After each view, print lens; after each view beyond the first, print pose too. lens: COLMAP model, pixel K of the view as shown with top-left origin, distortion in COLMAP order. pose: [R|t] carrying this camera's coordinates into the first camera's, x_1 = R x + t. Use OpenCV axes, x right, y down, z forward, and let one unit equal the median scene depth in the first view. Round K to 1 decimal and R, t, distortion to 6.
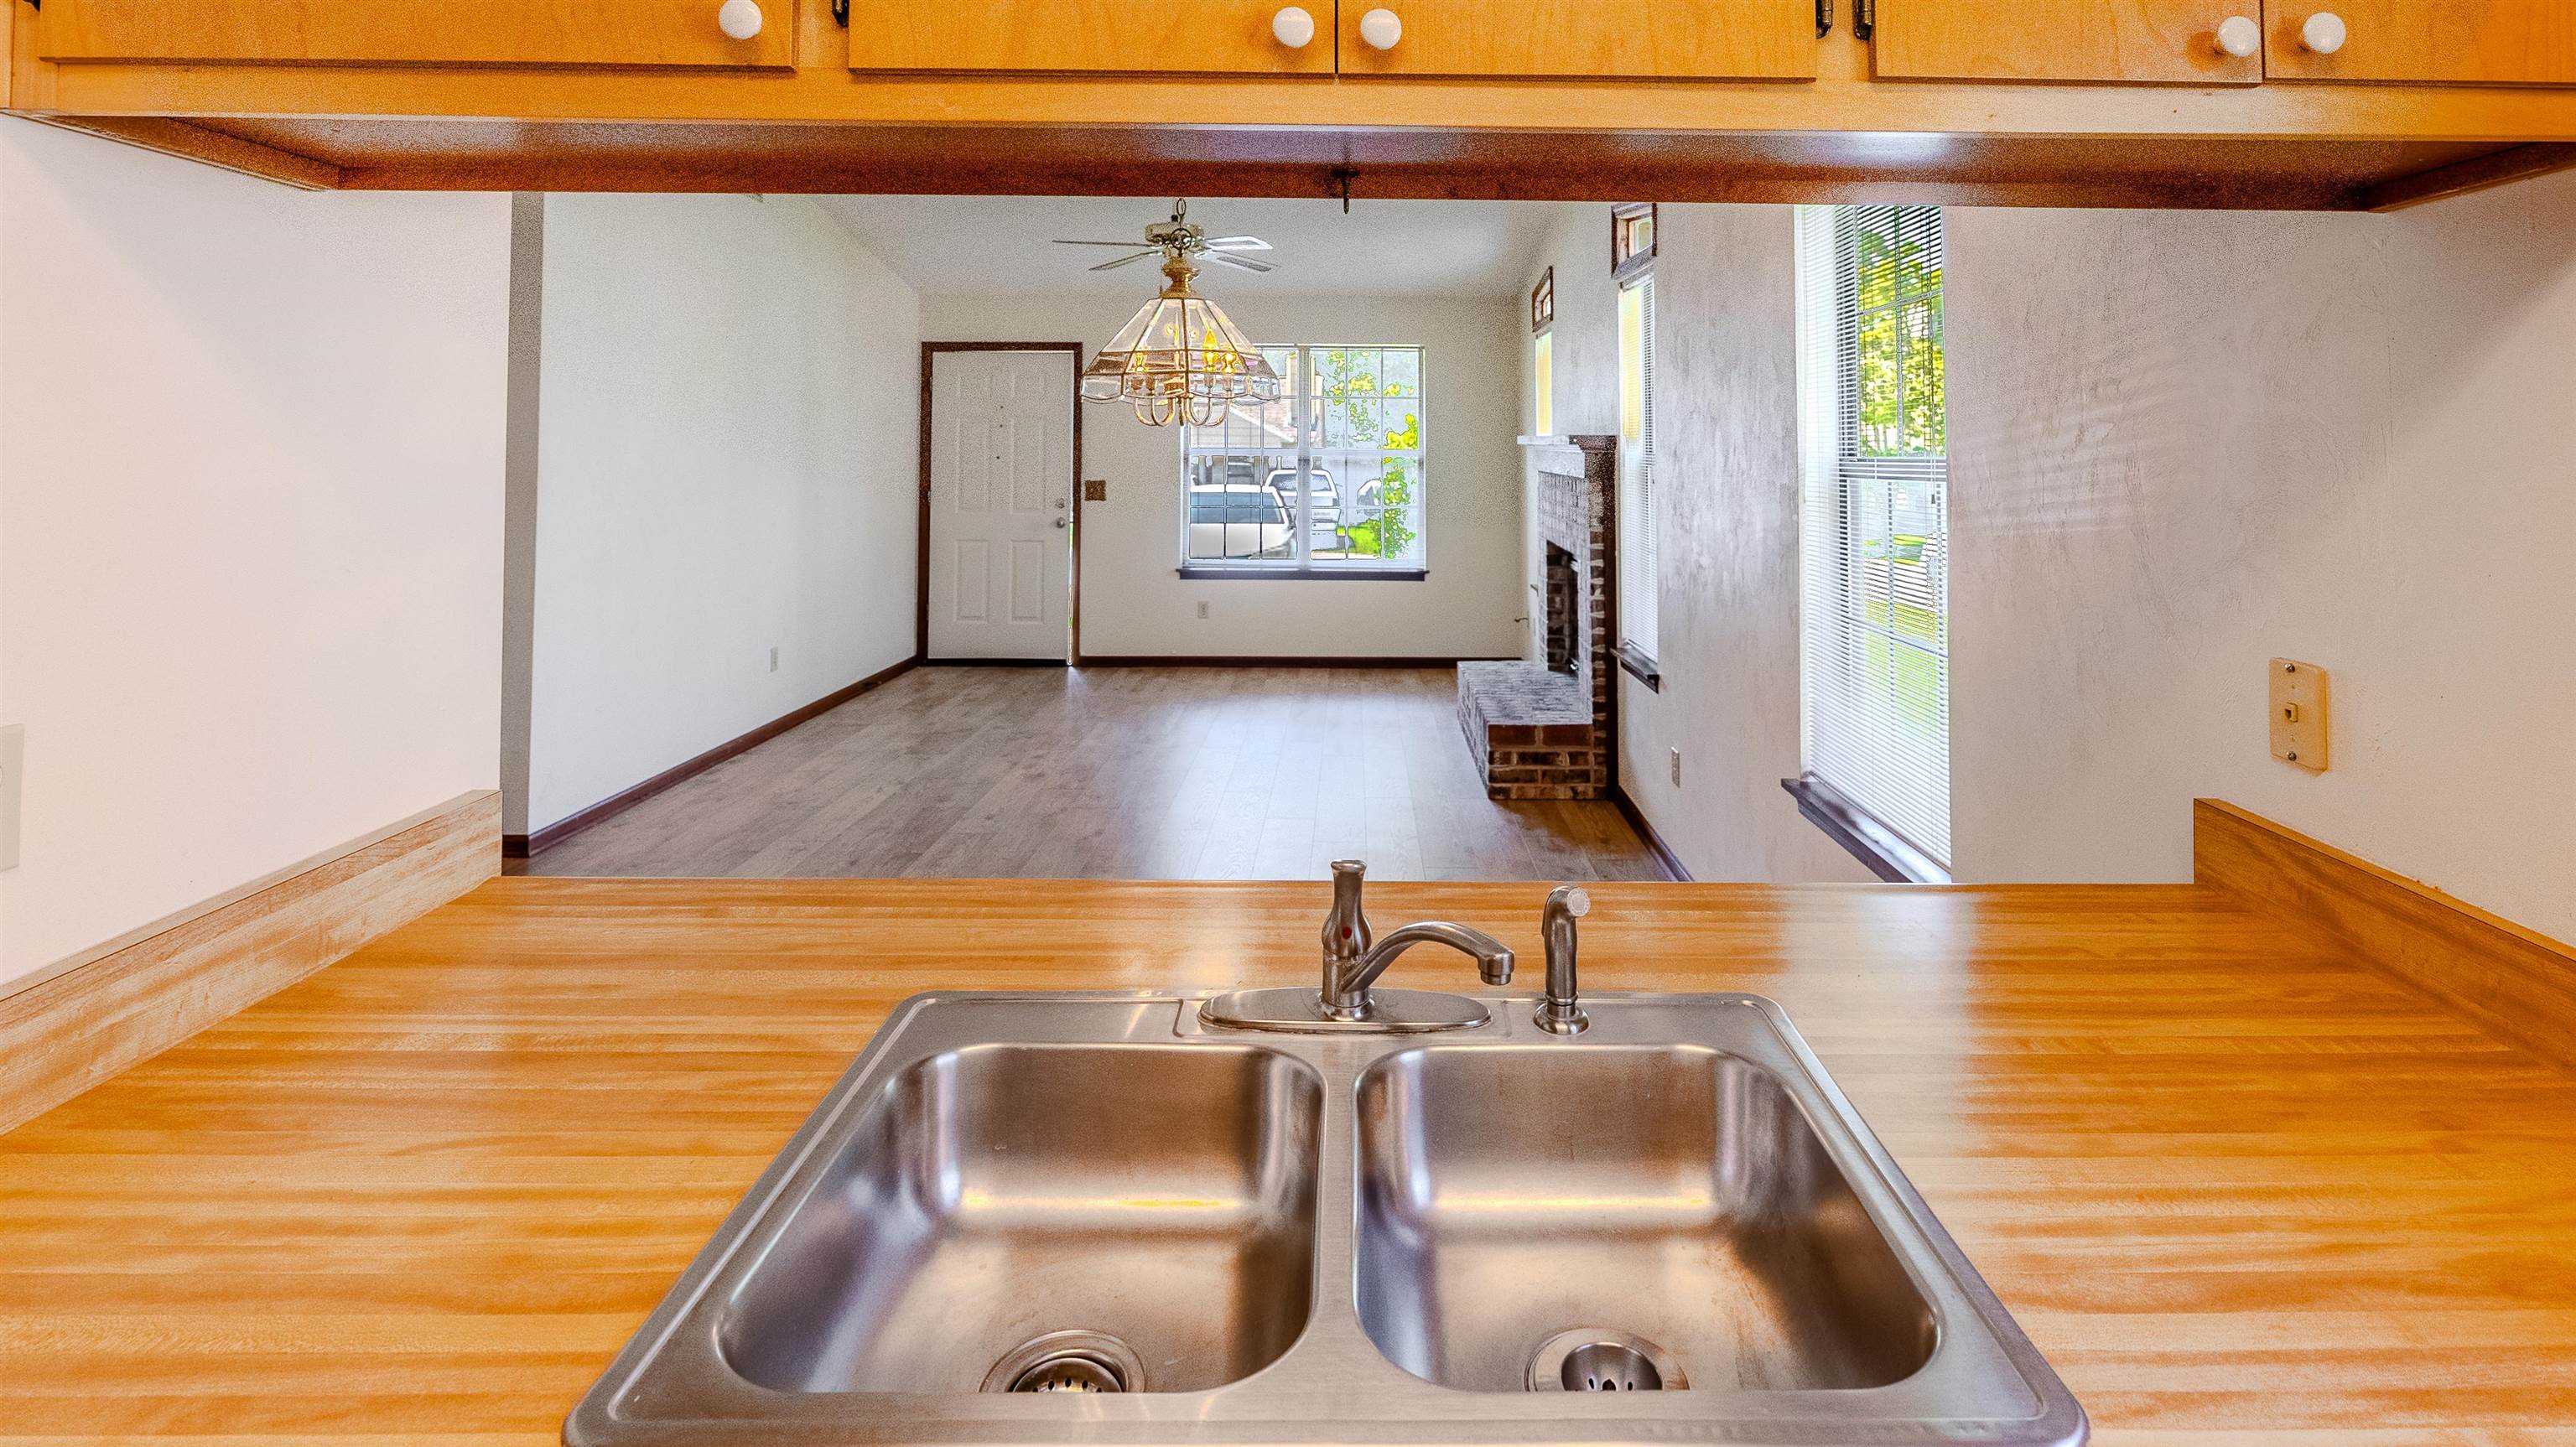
lens RADIAL K [[1263.3, 0, 1384.0], [0, 1263.3, 392.3], [0, 0, 1]] dist [0.003306, -0.001999]
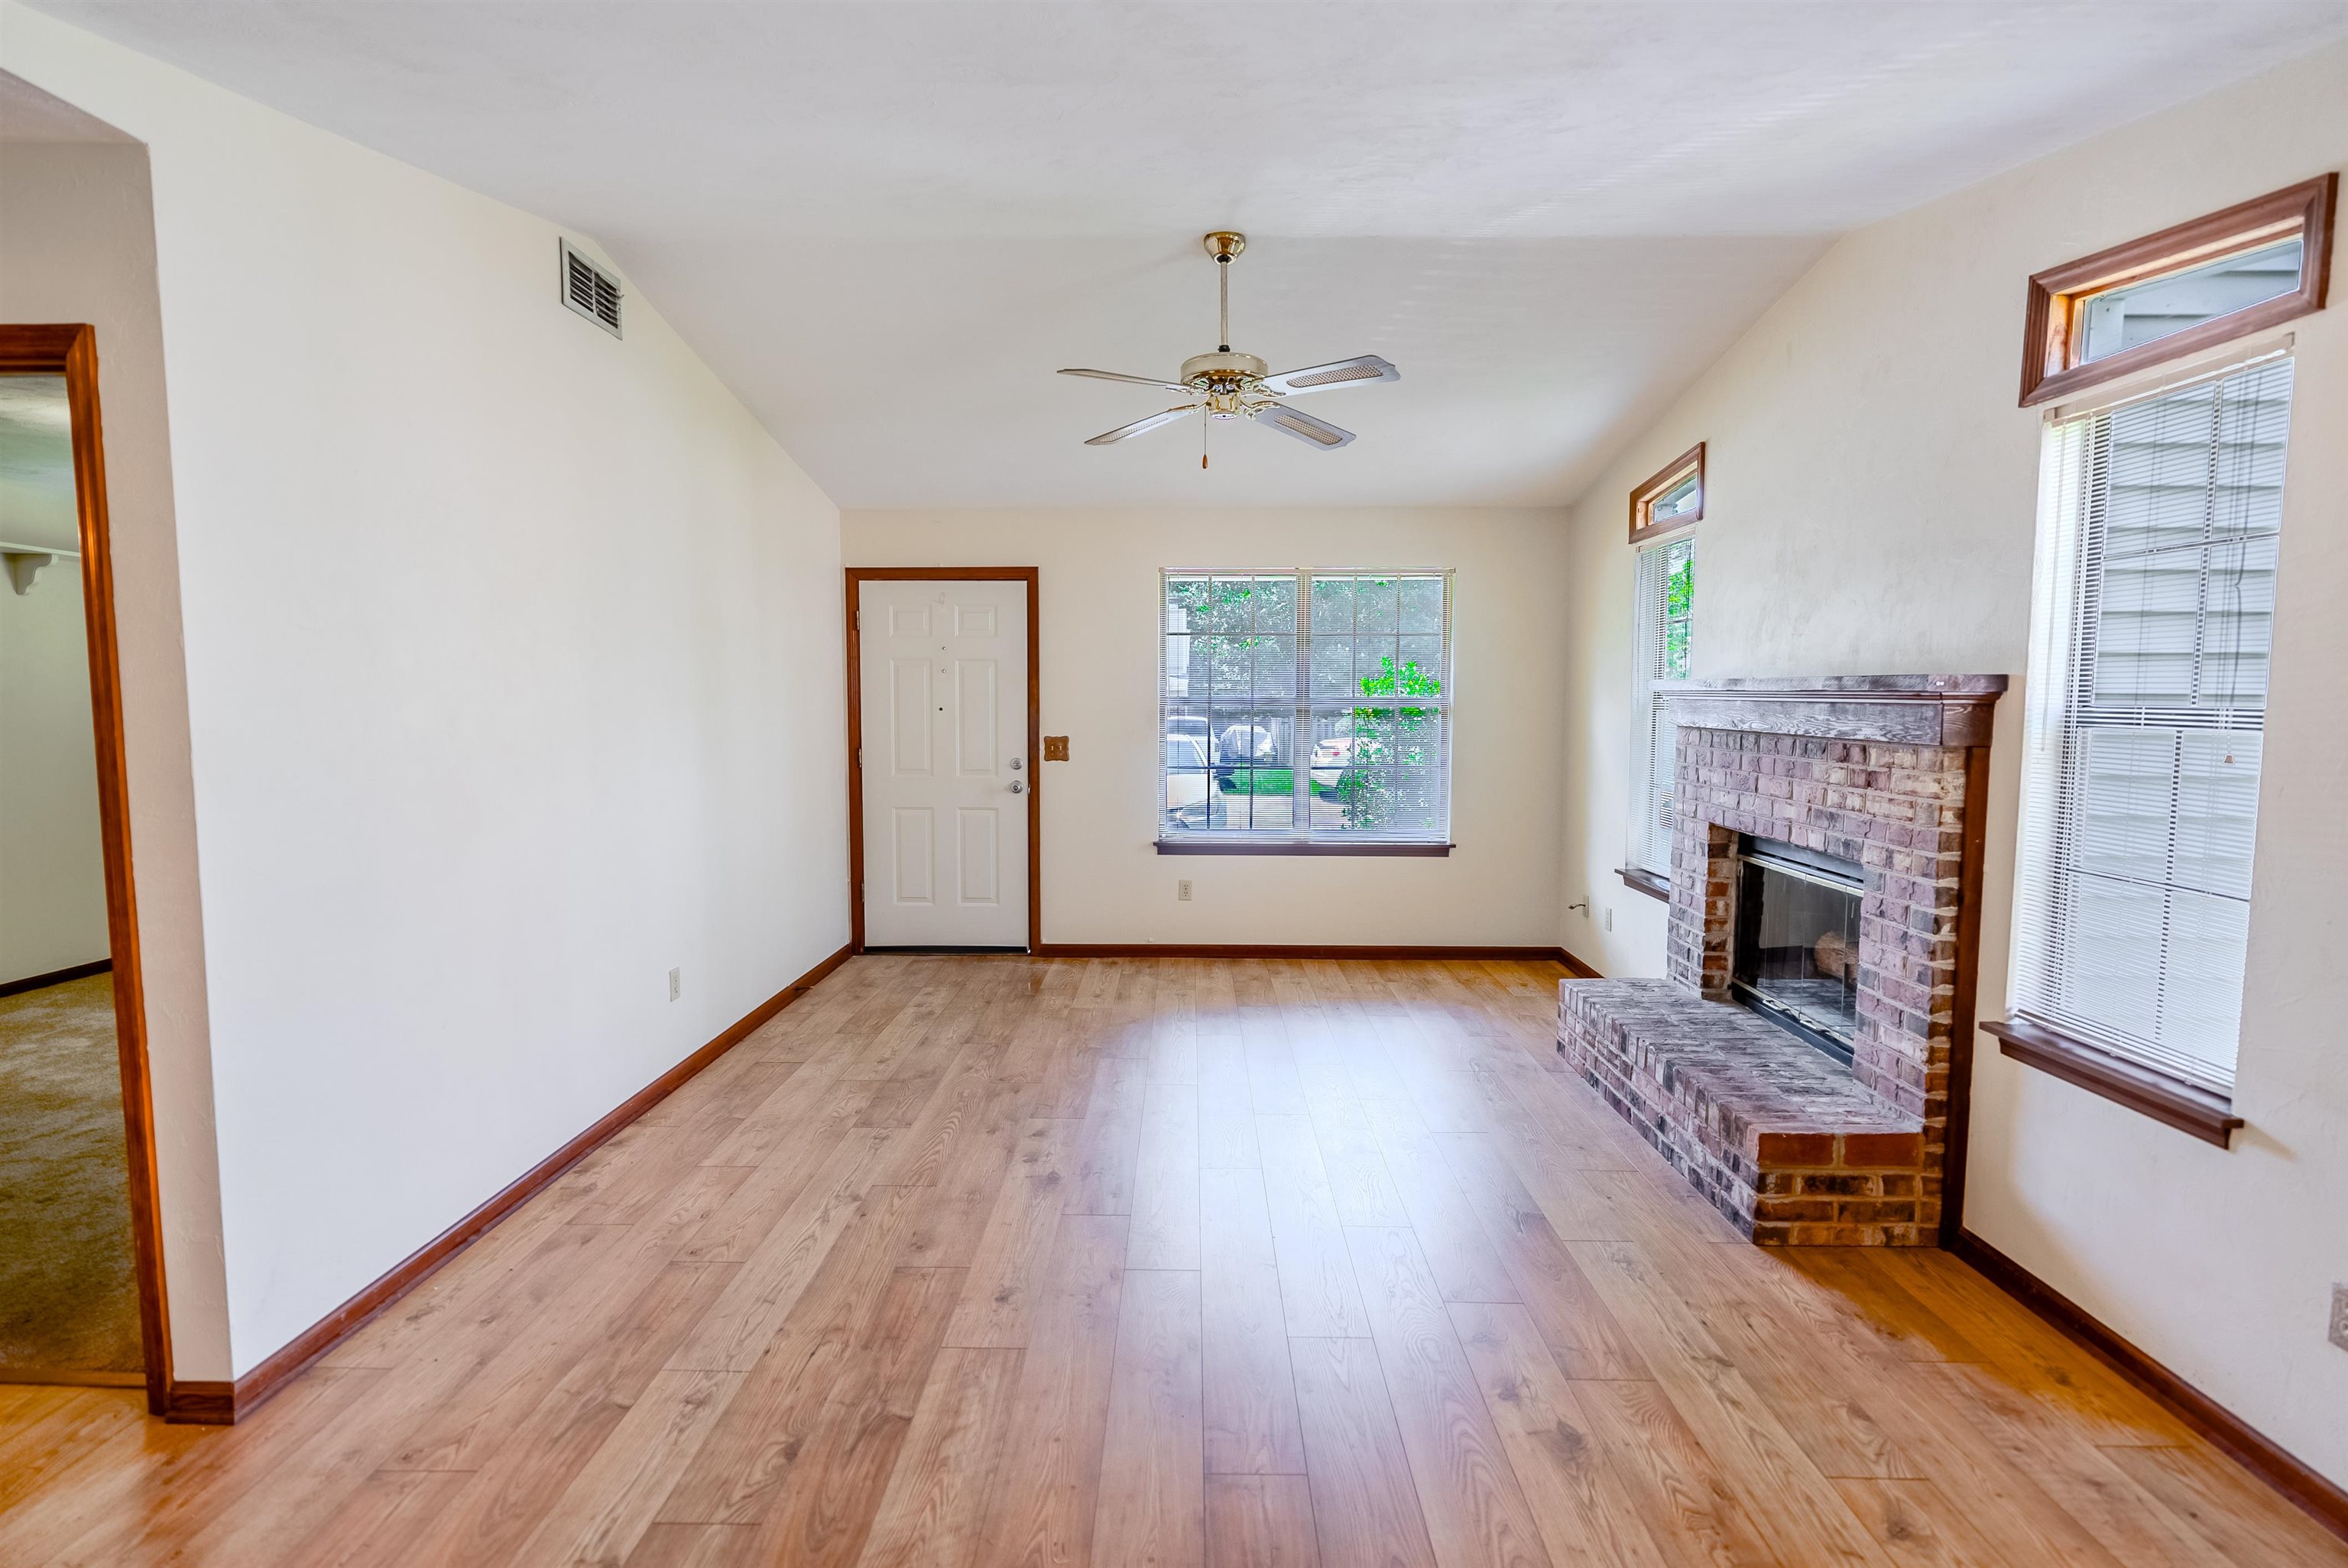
lens RADIAL K [[1070.9, 0, 1157.1], [0, 1070.9, 767.4], [0, 0, 1]] dist [-0.008968, 0.002581]
pose [[0.998456, 0.000958, -0.055539, -0.188851], [0.005208, 0.993833, 0.110769, 0.018946], [0.055302, -0.110887, 0.992293, 0.468126]]
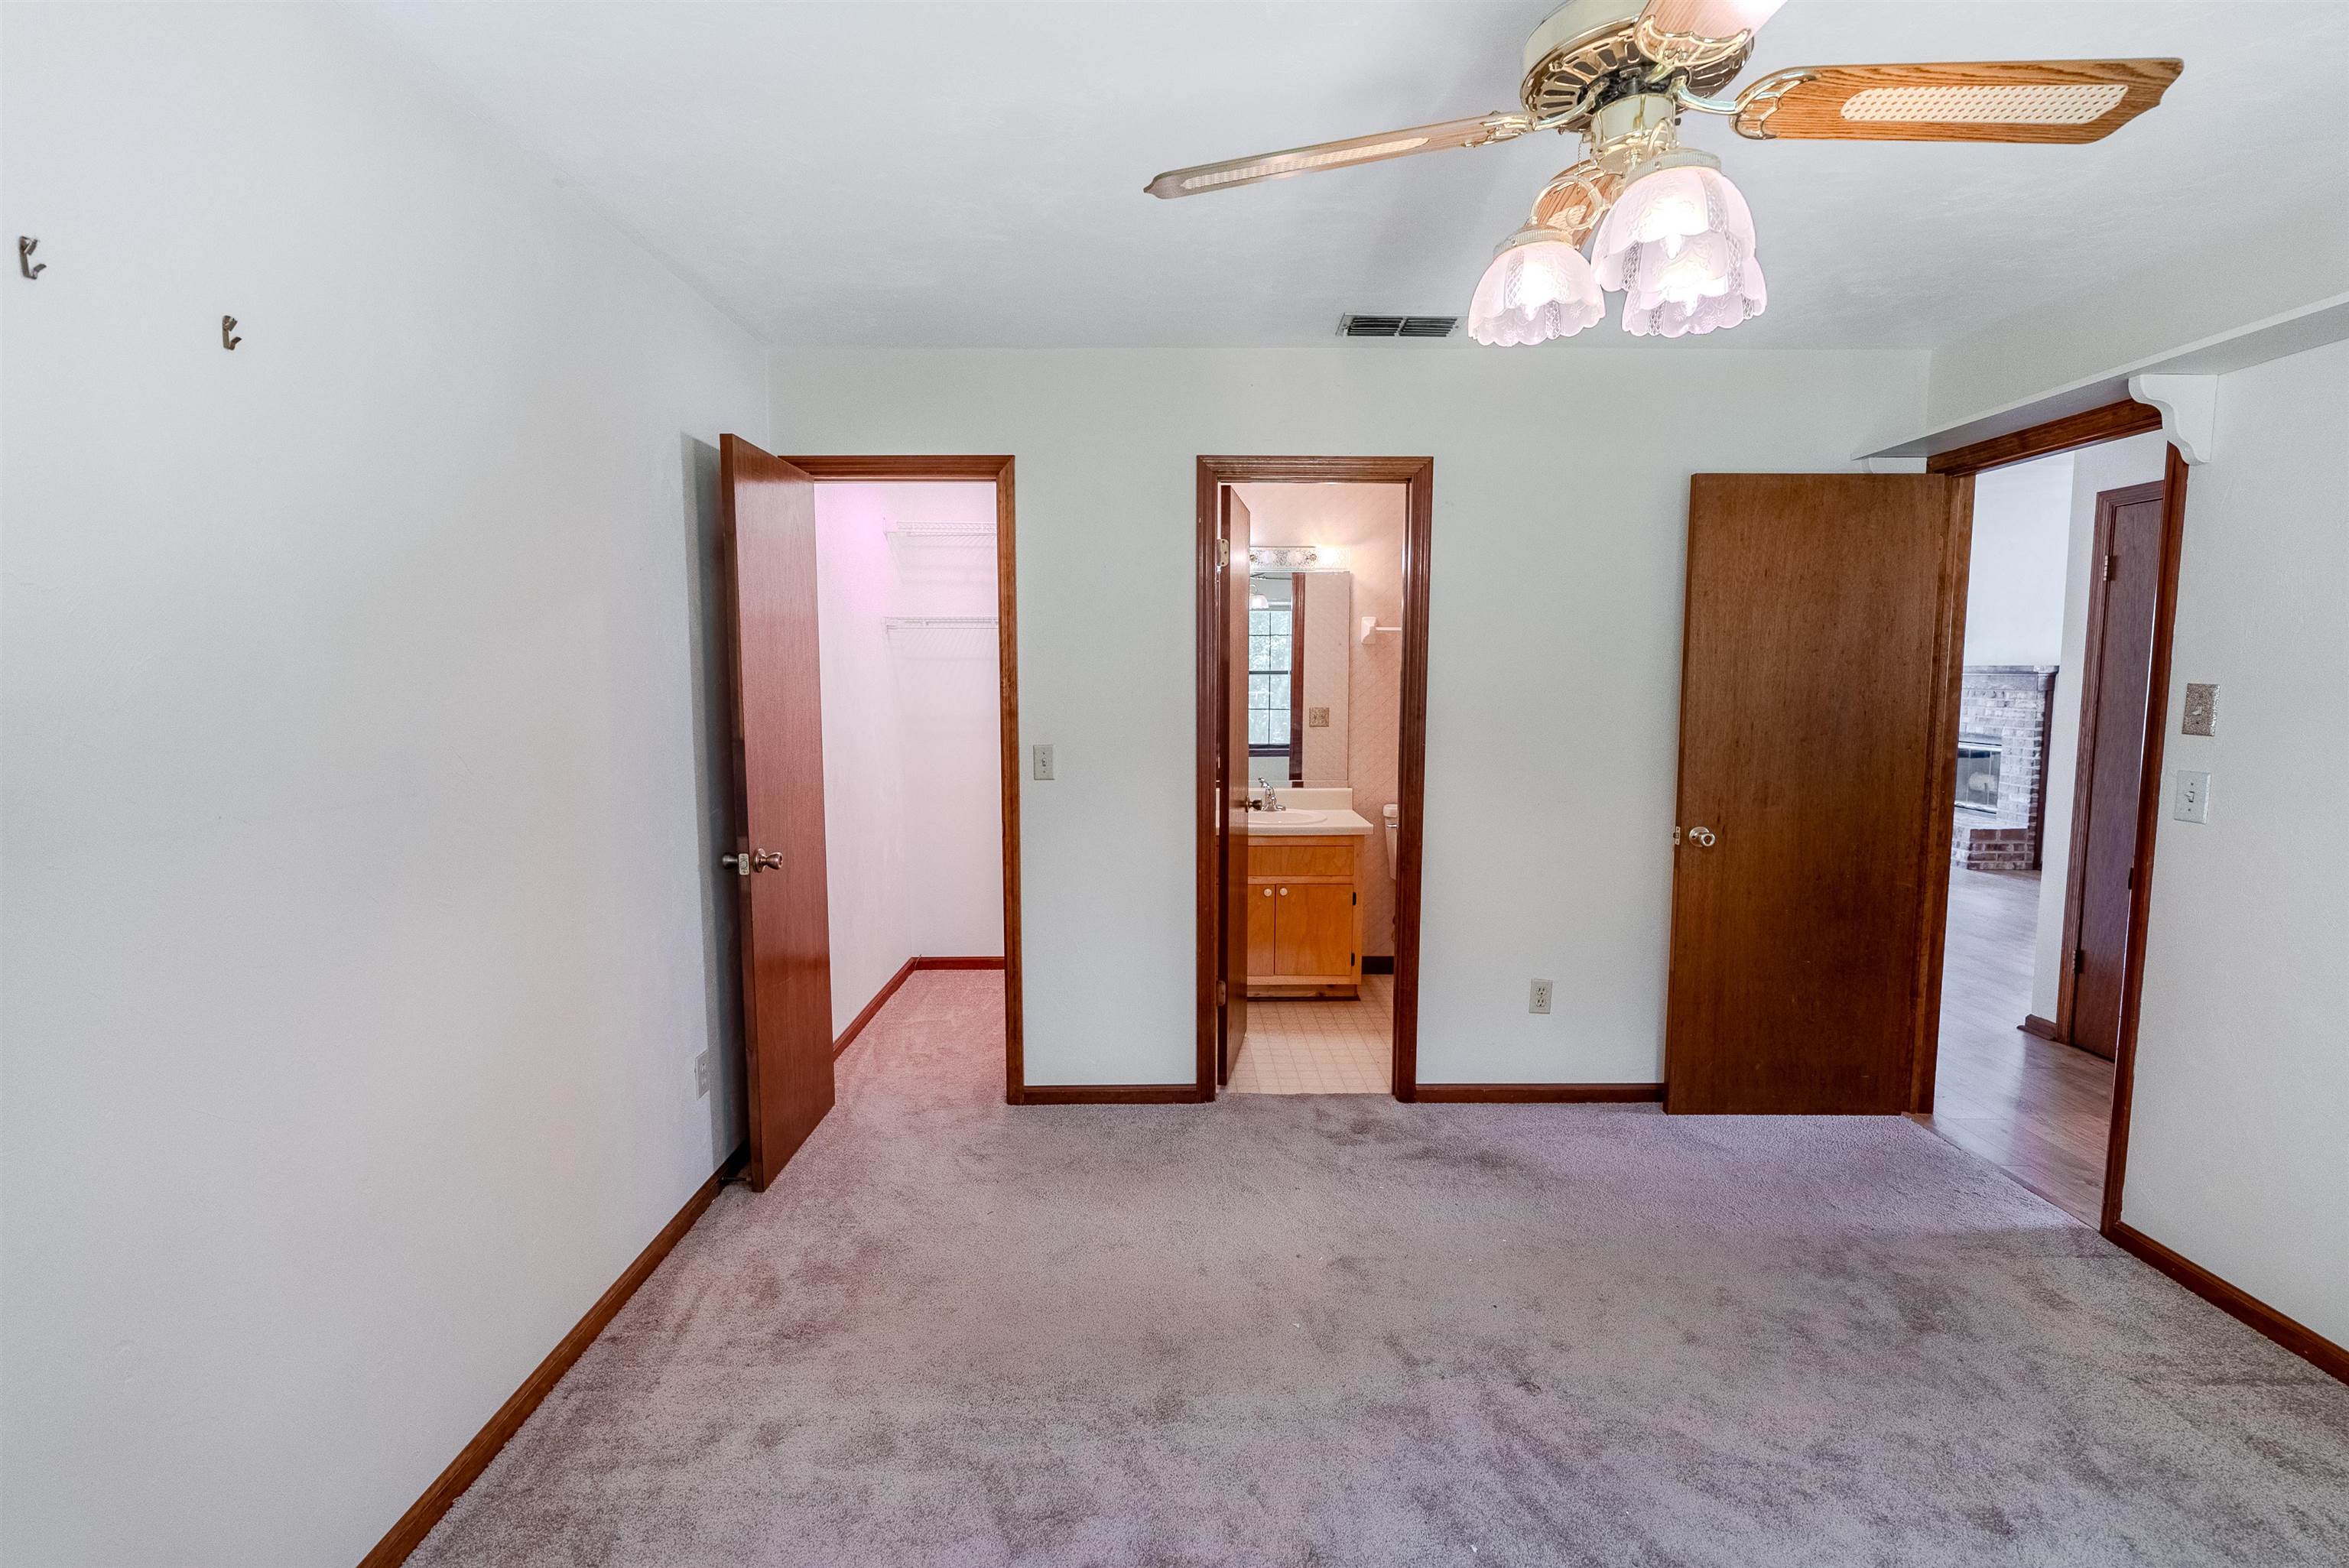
lens RADIAL K [[1071.3, 0, 1163.4], [0, 1071.3, 773.3], [0, 0, 1]] dist [-0.008968, 0.002581]
pose [[0.998934, -0.011348, -0.044735, -0.987079], [0.017619, 0.989656, 0.142378, -0.050798], [0.042656, -0.143014, 0.988801, -0.531799]]
